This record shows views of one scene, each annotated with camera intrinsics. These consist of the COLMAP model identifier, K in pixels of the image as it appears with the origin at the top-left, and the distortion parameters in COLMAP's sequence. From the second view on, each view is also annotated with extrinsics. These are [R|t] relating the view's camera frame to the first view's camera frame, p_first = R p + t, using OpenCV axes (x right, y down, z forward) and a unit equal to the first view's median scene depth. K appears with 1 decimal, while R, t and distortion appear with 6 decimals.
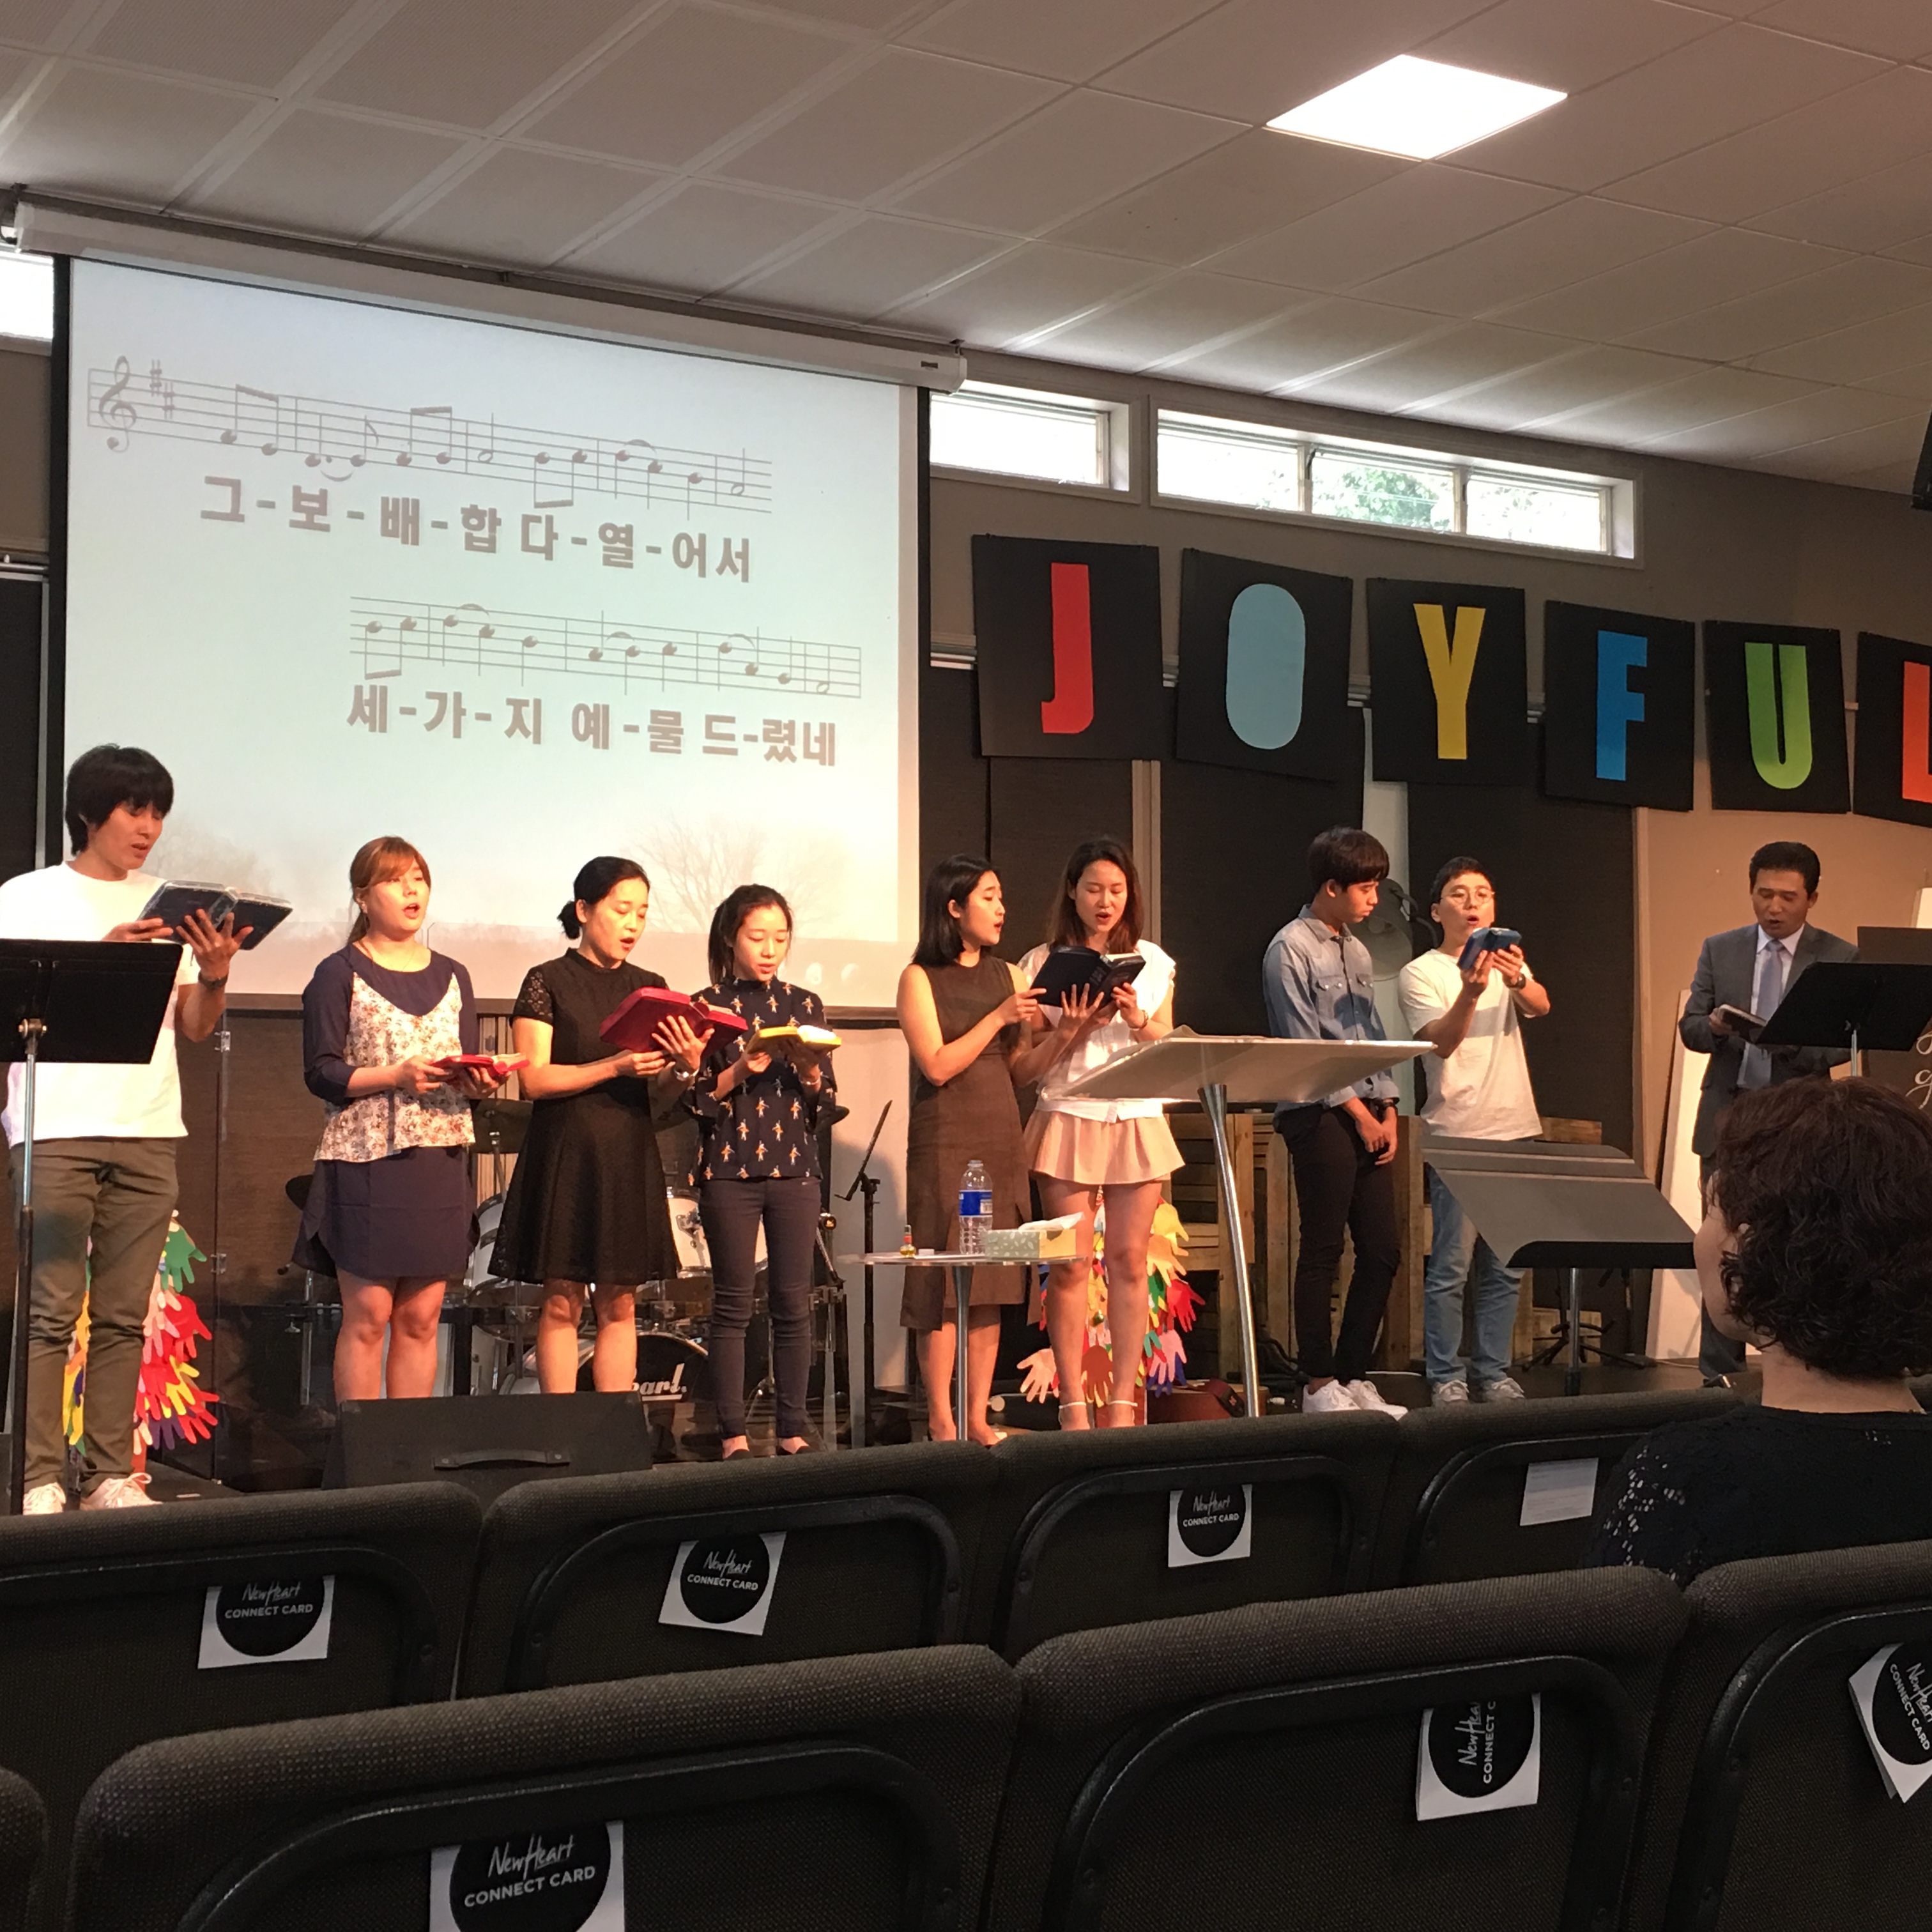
lens RADIAL K [[2853.8, 0, 940.7], [0, 2853.8, 930.3], [0, 0, 1]] dist [0.062822, 0.000000]
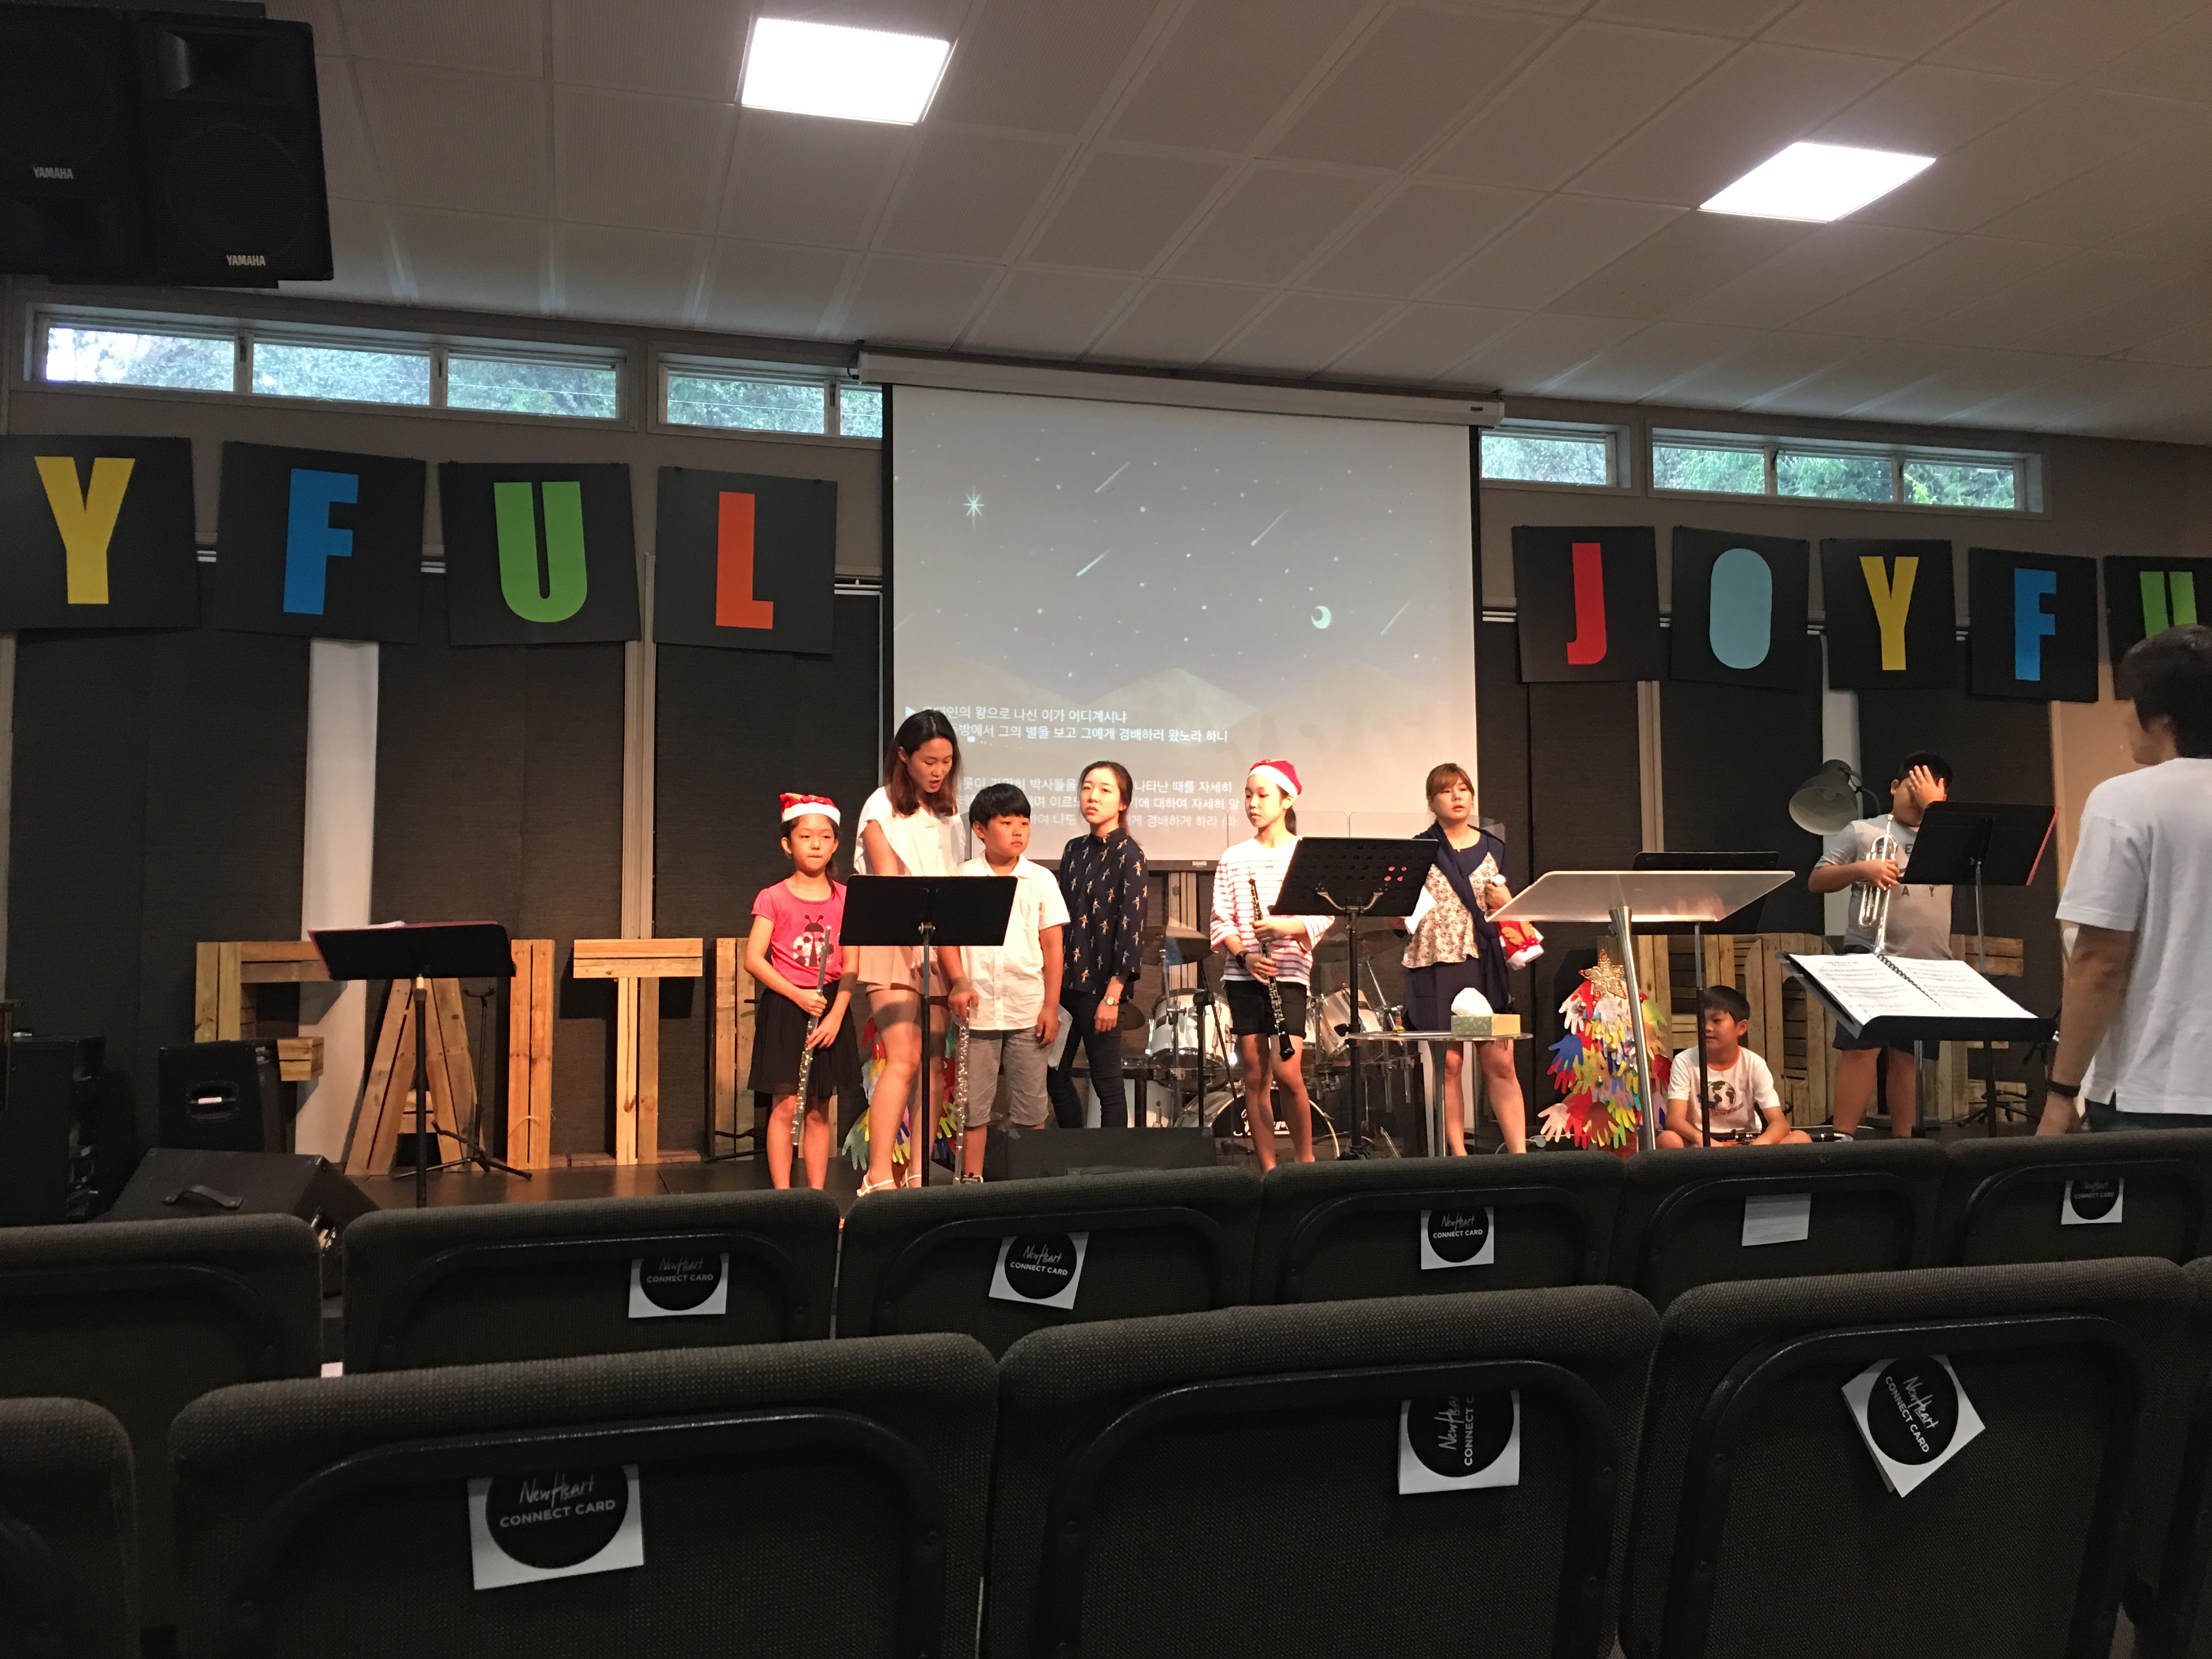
lens RADIAL K [[1894.2, 0, 1085.6], [0, 1894.2, 812.6], [0, 0, 1]] dist [0.083070, -0.106103]
pose [[0.966373, -0.026233, -0.255804, 0.044935], [0.025033, 0.999655, -0.007947, 0.005300], [0.255924, 0.001276, 0.966696, 0.035381]]
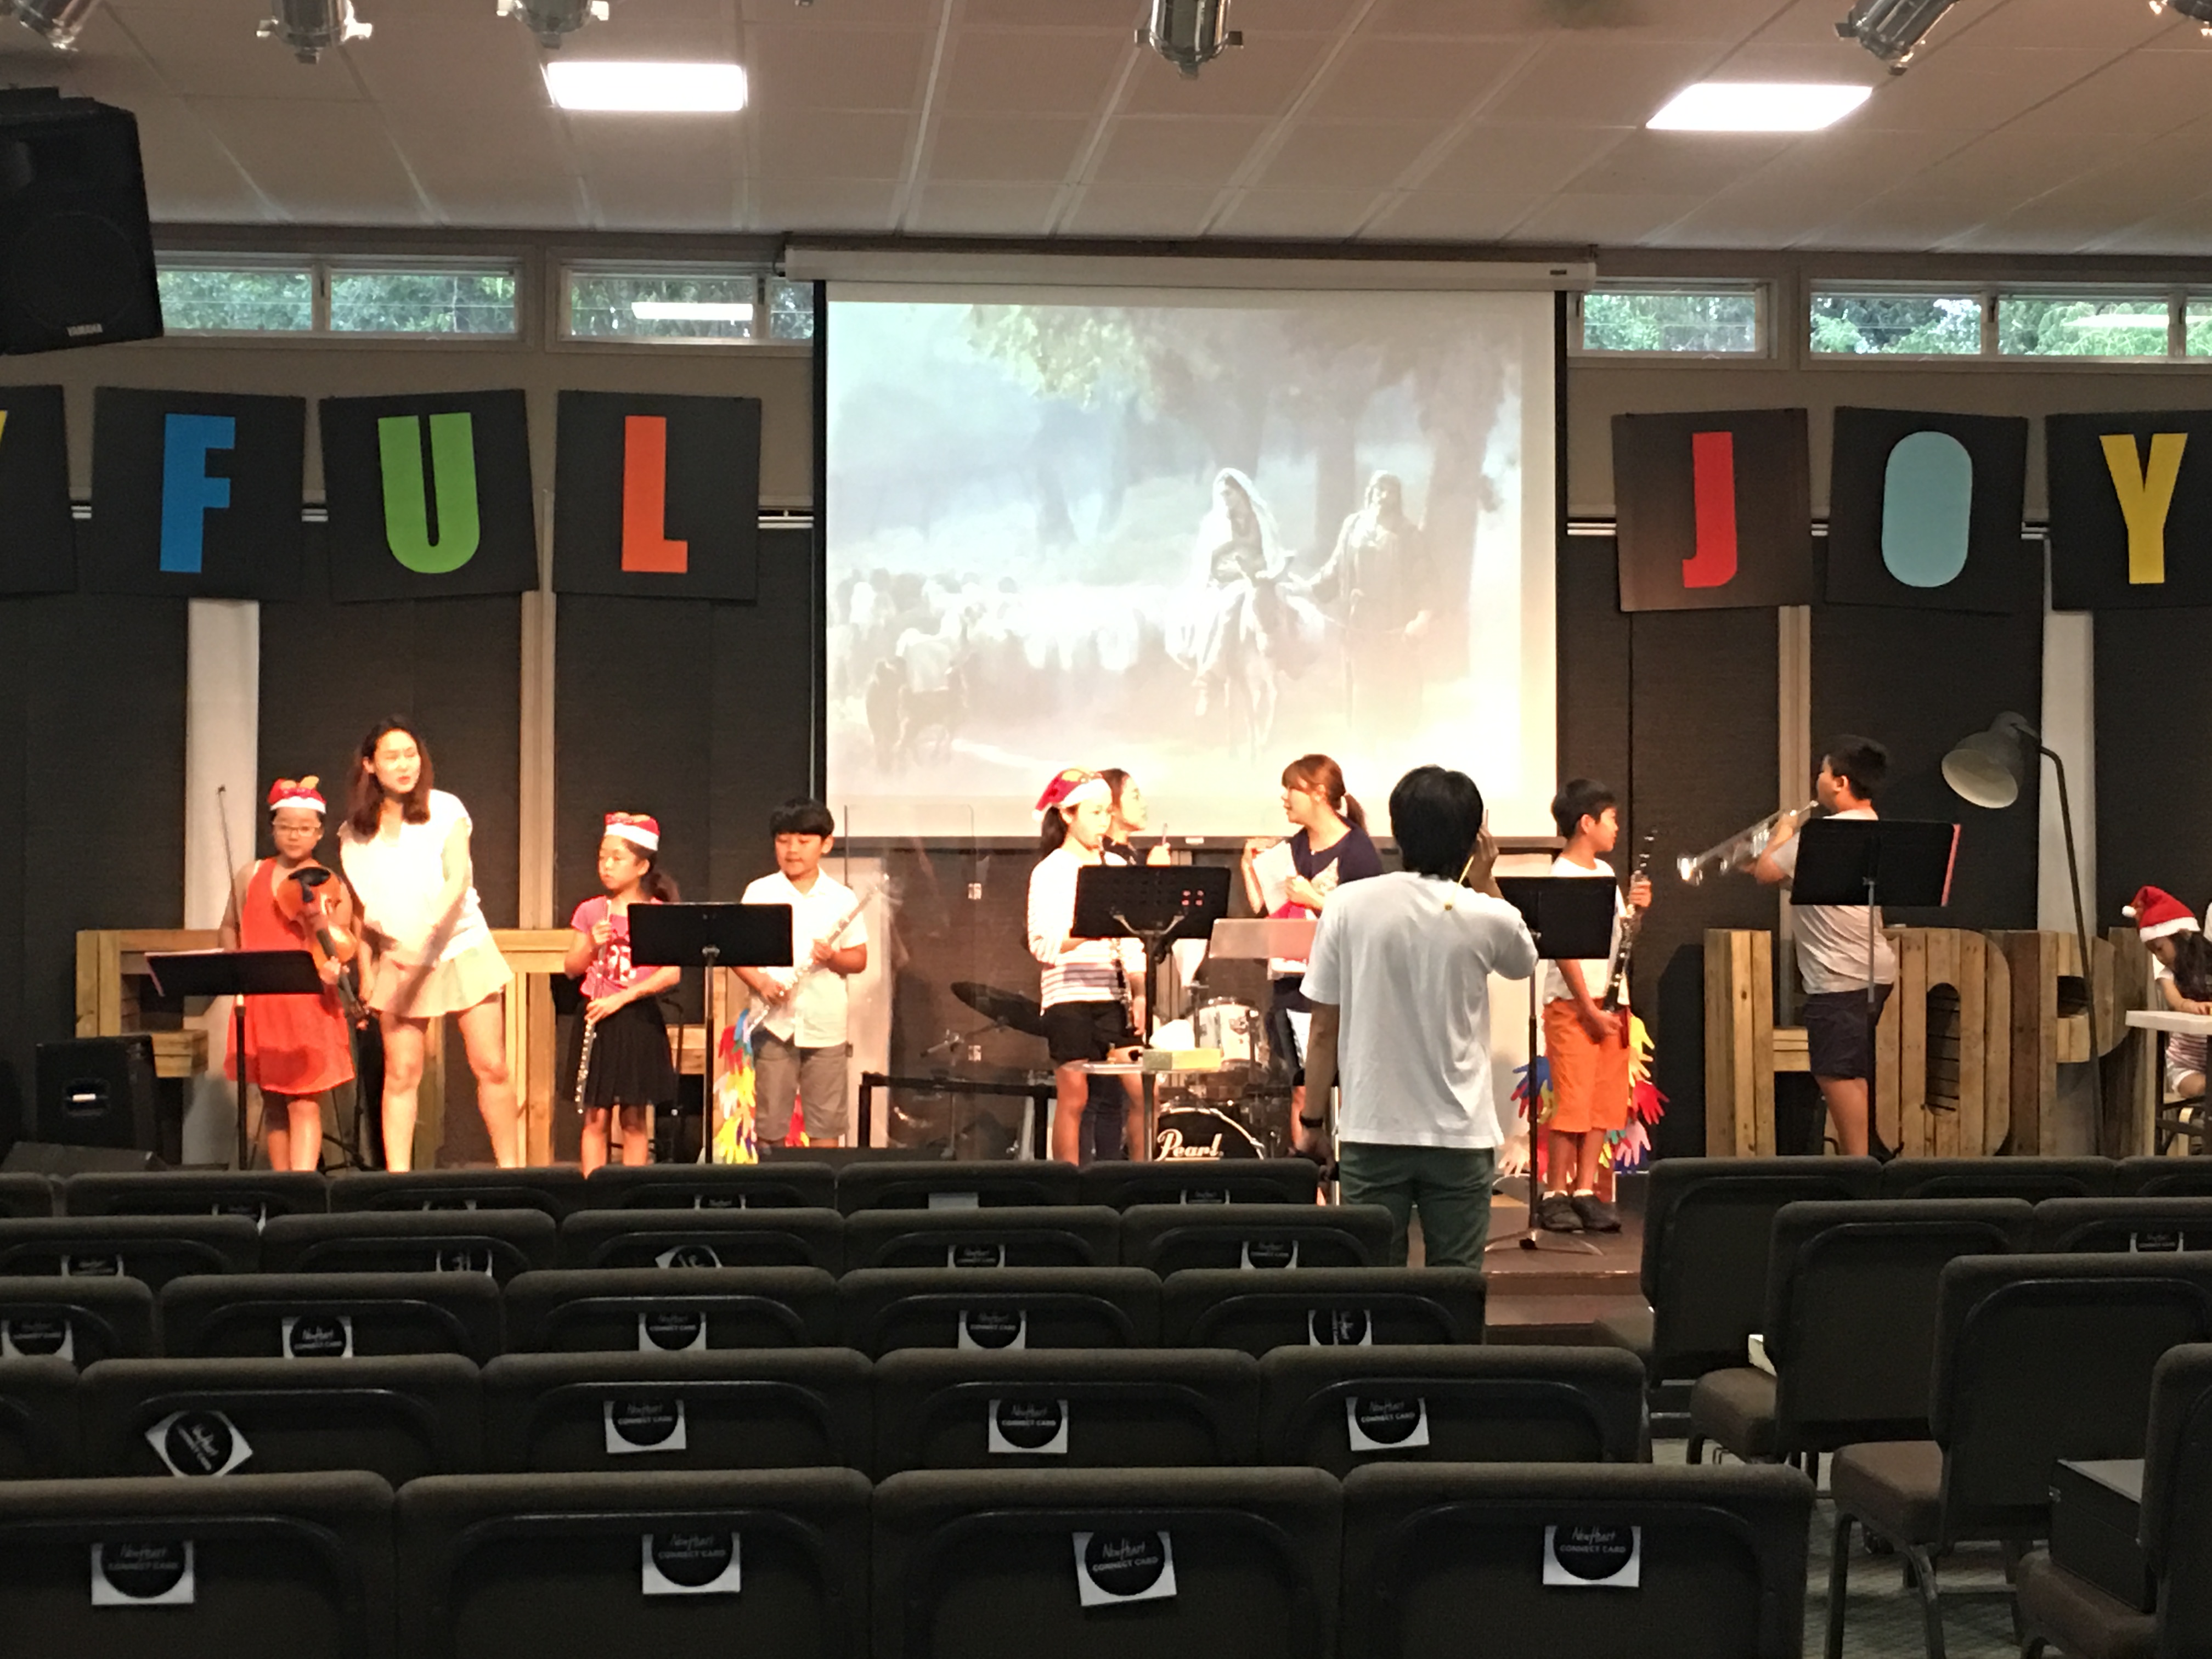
lens RADIAL K [[3459.2, 0, 1056.5], [0, 3459.2, 794.9], [0, 0, 1]] dist [0.047773, 0.000000]
pose [[0.902794, -0.004359, -0.430052, 0.405261], [0.027710, 0.998460, 0.048051, -0.061601], [0.429180, -0.055297, 0.901525, -0.338960]]
